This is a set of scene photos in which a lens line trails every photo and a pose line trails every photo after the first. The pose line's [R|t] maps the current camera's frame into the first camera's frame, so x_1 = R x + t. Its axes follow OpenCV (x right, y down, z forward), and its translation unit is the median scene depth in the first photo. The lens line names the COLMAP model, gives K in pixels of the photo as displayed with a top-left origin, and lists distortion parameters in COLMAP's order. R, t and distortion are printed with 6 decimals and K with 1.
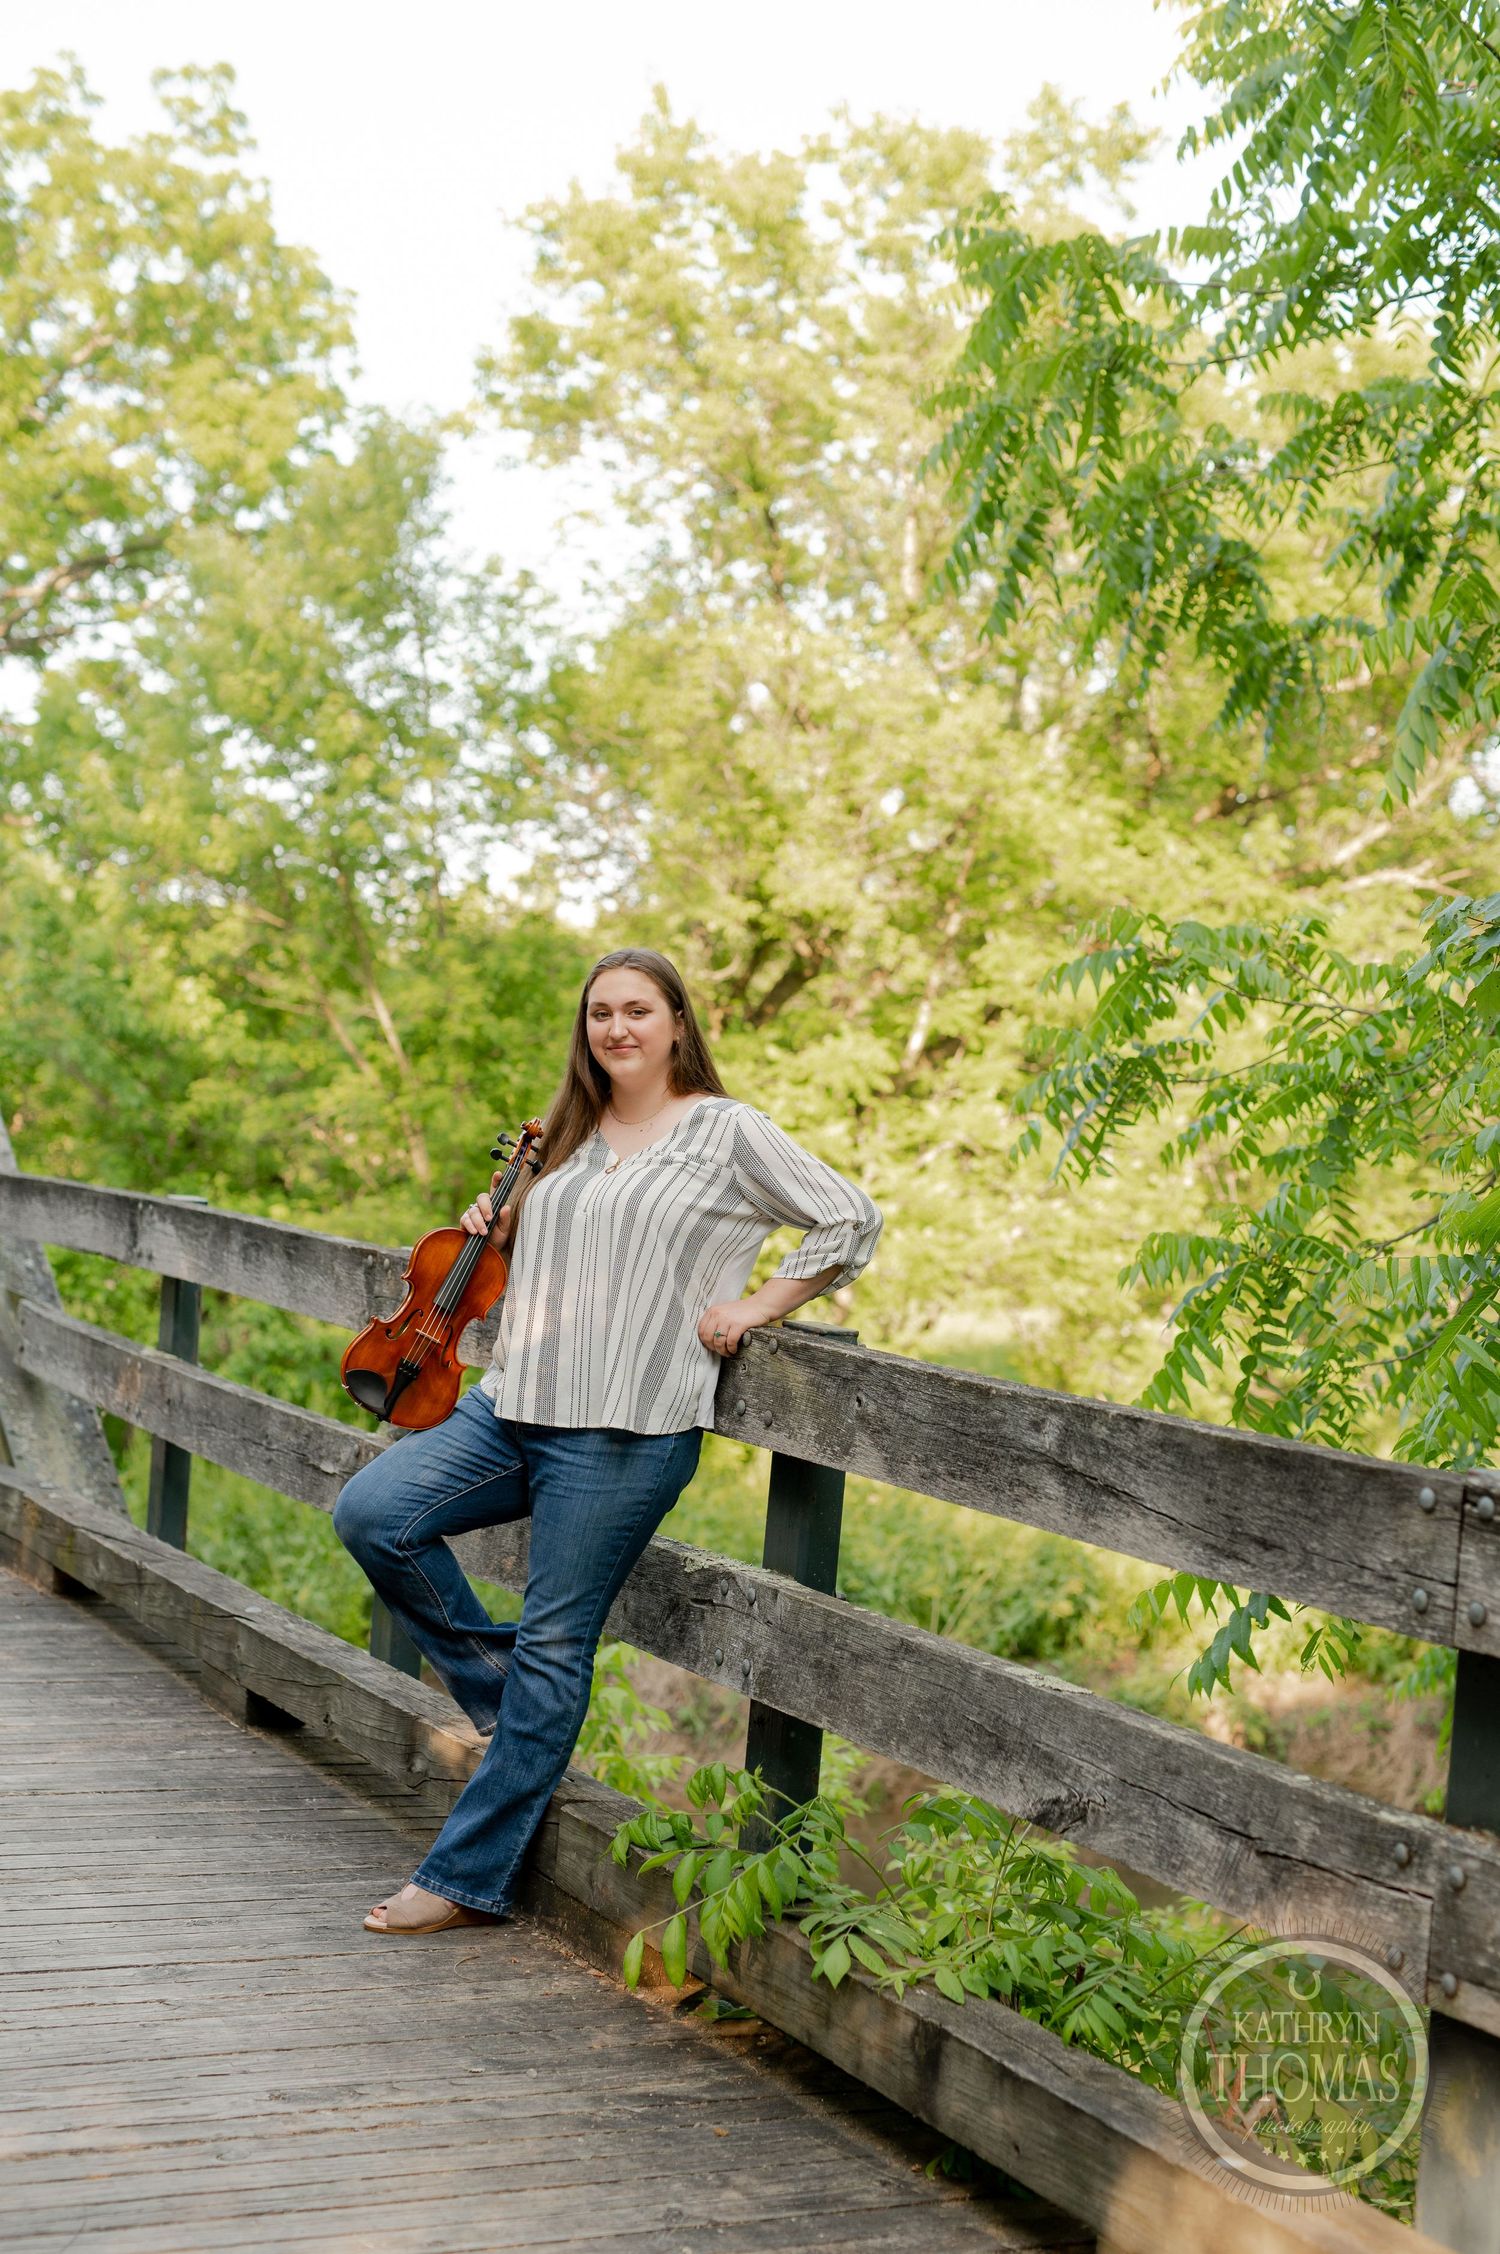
lens RADIAL K [[3327.7, 0, 750.0], [0, 3327.7, 1127.0], [0, 0, 1]] dist [0.014579, 0.018320]
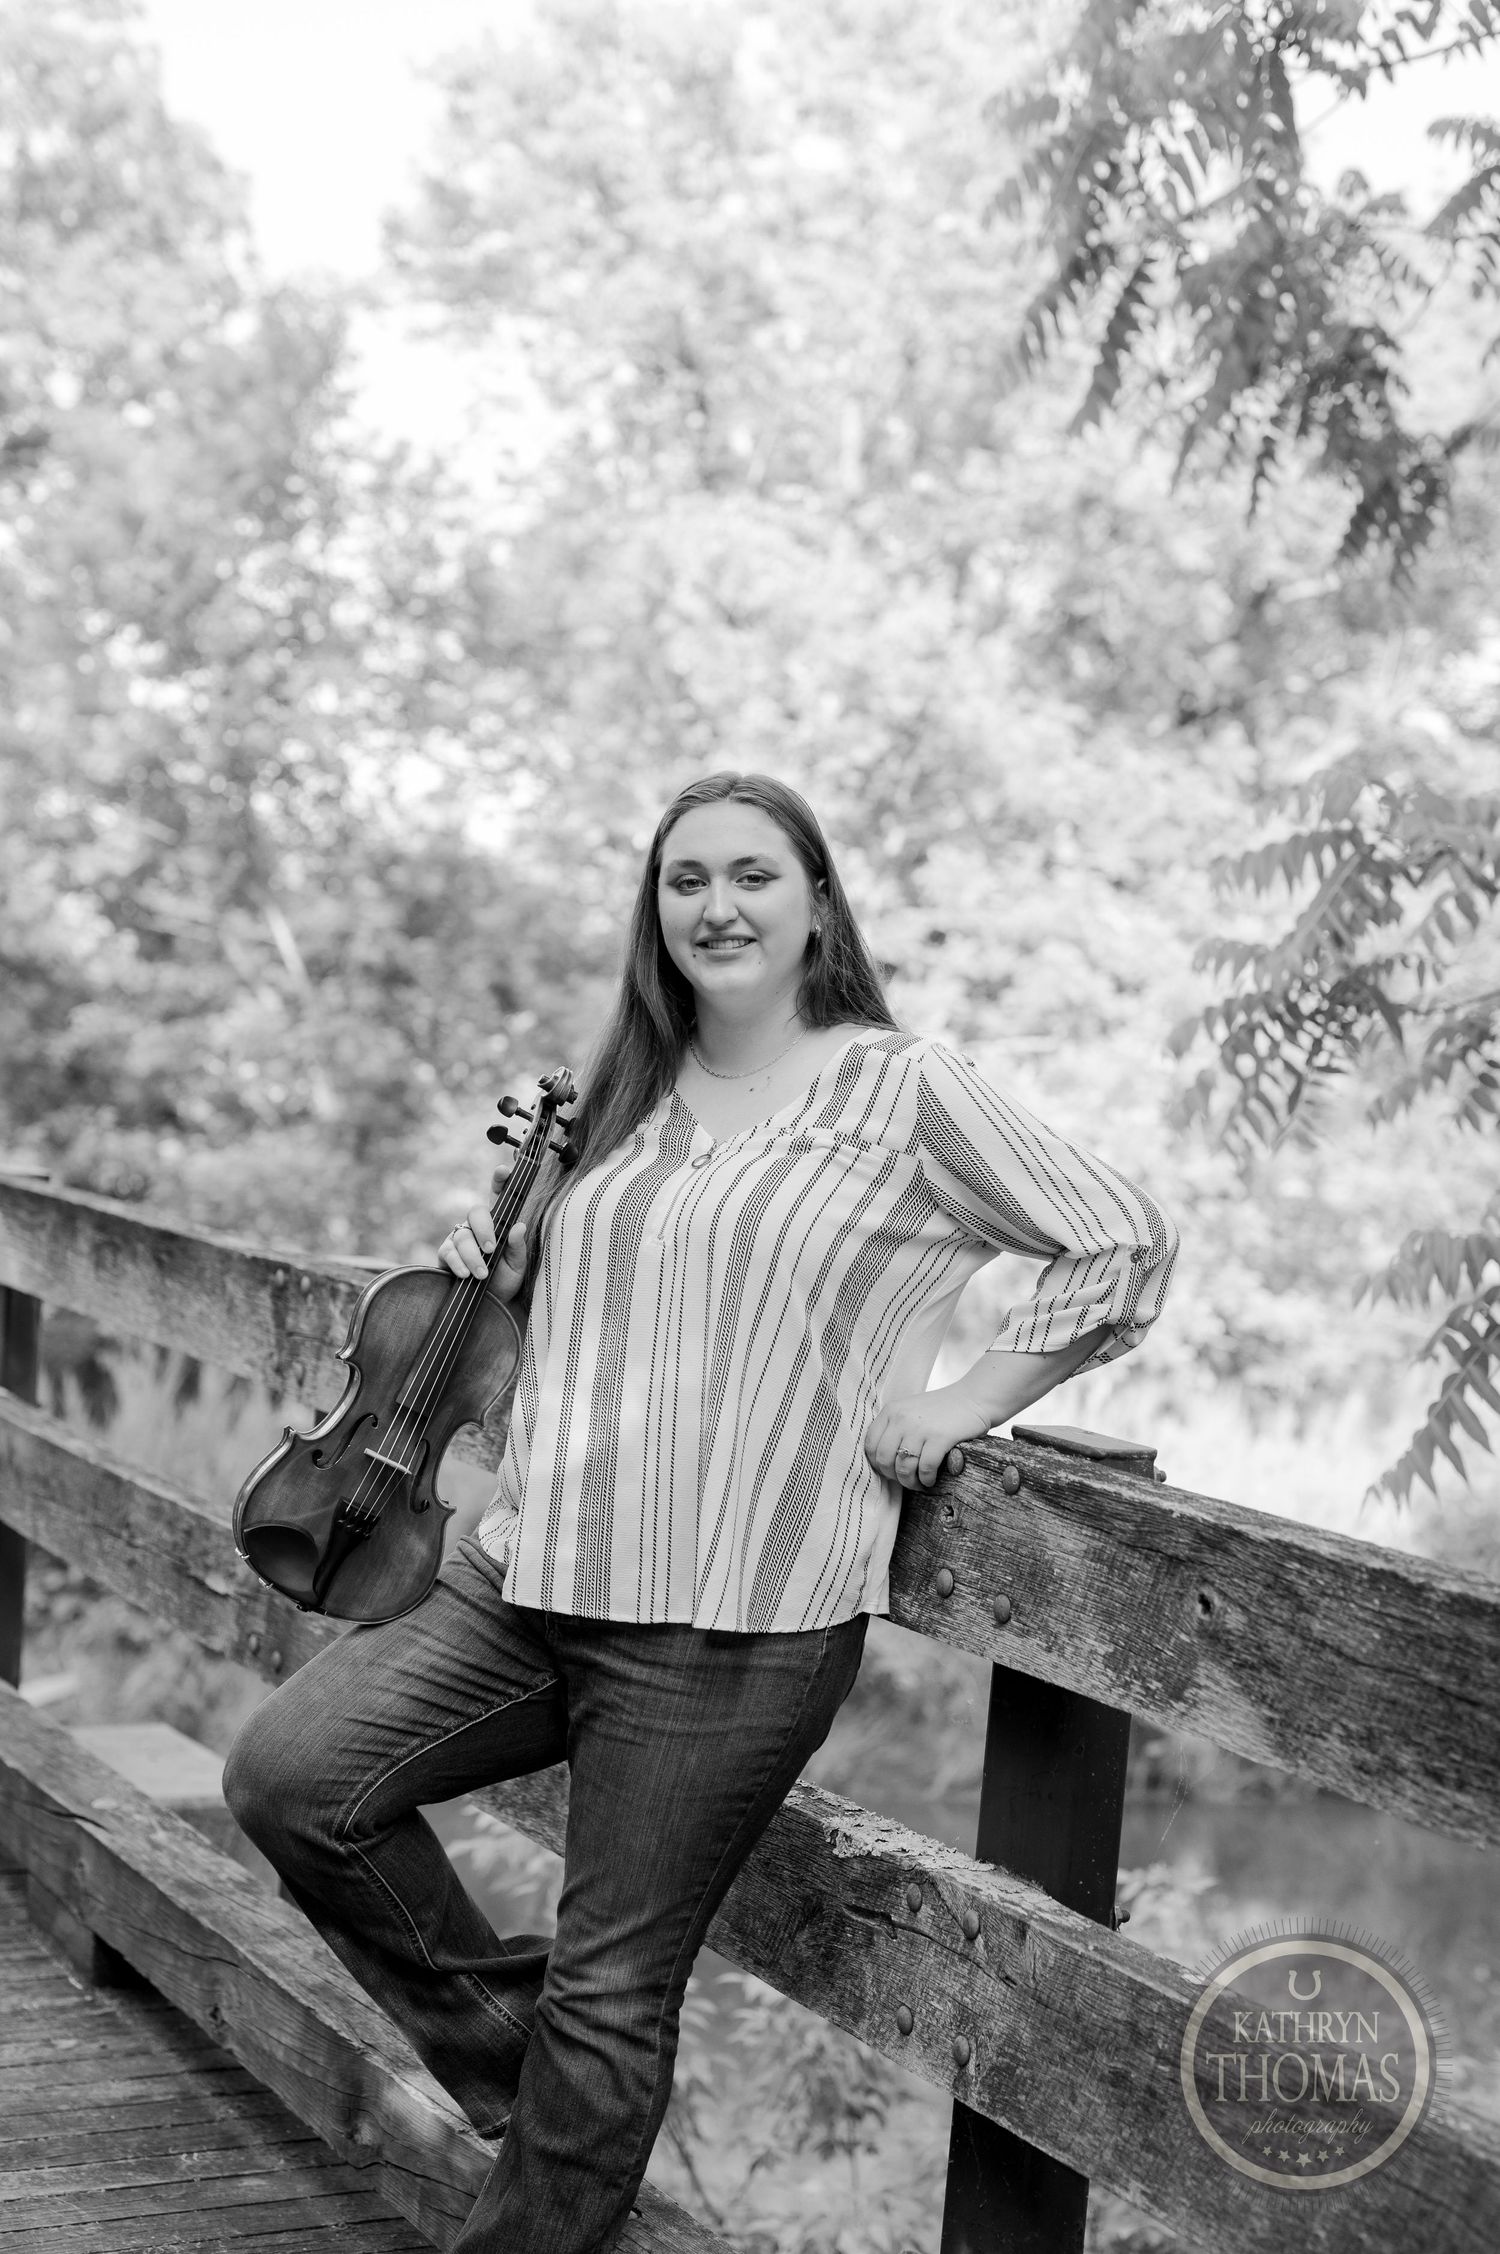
lens RADIAL K [[3138.3, 0, 750.0], [0, 3138.3, 1127.0], [0, 0, 1]] dist [0.001053, 0.028514]
pose [[0.999238, -0.000758, 0.039013, -0.015101], [-0.000165, 0.999720, 0.023655, -0.001585], [-0.039020, -0.023643, 0.998959, 0.125249]]
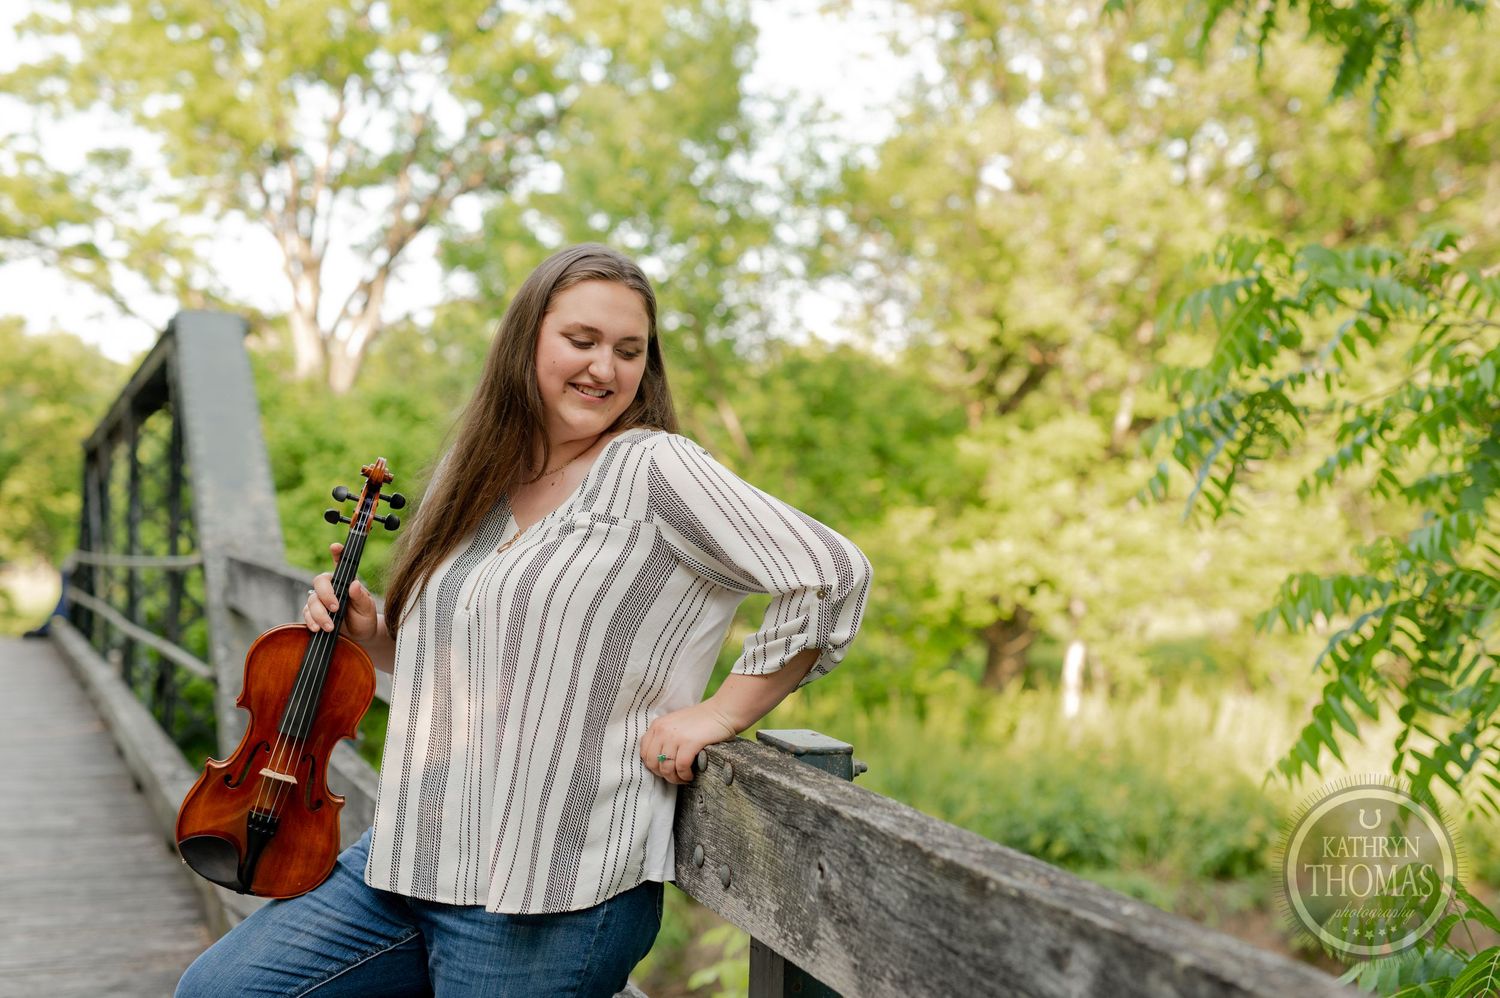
lens RADIAL K [[2079.7, 0, 747.5], [0, 2079.7, 484.1], [0, 0, 1]] dist [-0.037031, 0.061460]
pose [[0.988451, -0.049075, -0.143373, 0.020383], [0.047975, 0.998787, -0.011126, 0.002434], [0.143745, 0.004119, 0.989606, 0.147821]]
